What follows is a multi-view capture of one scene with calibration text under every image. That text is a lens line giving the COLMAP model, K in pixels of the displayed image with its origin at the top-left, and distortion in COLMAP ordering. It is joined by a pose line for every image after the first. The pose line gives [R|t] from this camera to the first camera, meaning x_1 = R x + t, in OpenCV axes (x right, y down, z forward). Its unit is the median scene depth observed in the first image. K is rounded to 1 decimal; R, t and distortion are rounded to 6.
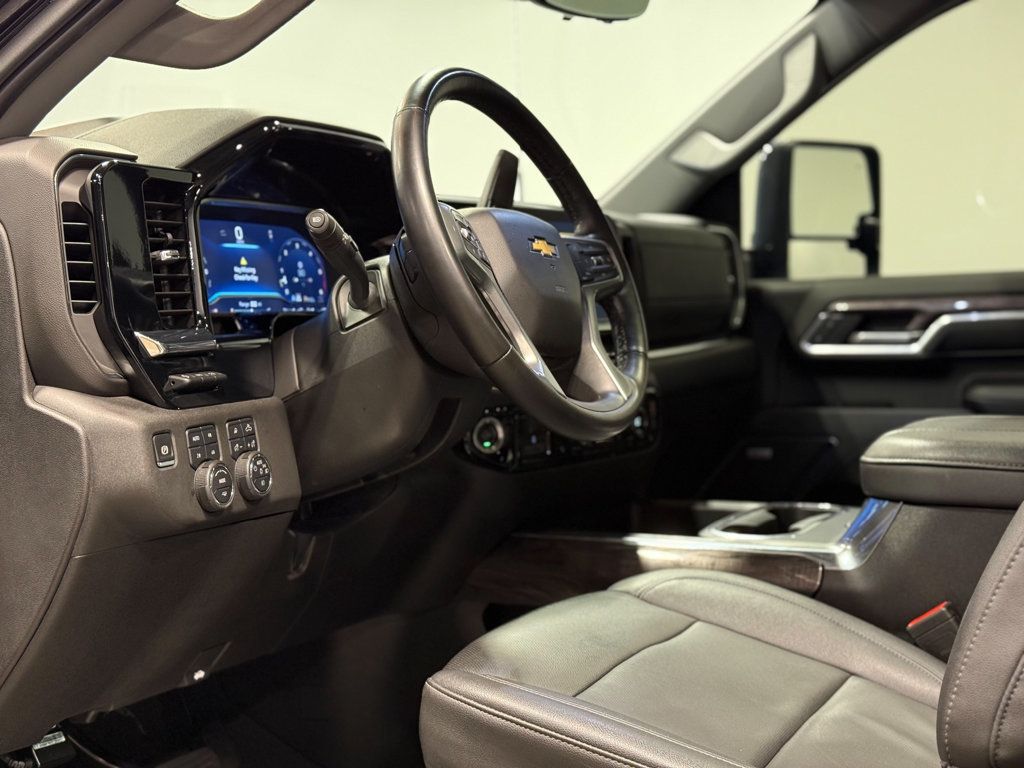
lens RADIAL K [[1416.3, 0, 512.0], [0, 1416.3, 384.0], [0, 0, 1]] dist [0.045678, 0.031671]
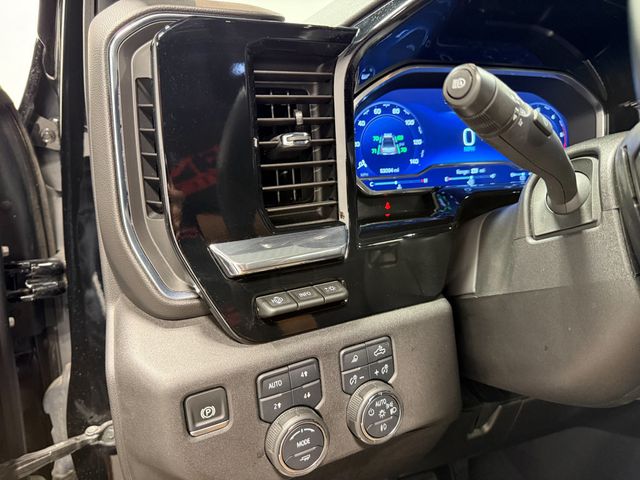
lens RADIAL K [[454.2, 0, 325.7], [0, 454.2, 240.4], [0, 0, 1]] dist [0.037256, -0.056020]
pose [[0.757810, 0.163171, -0.631743, -0.051274], [-0.031463, 0.976238, 0.214407, -0.086997], [0.651716, -0.142603, 0.744937, 0.777999]]
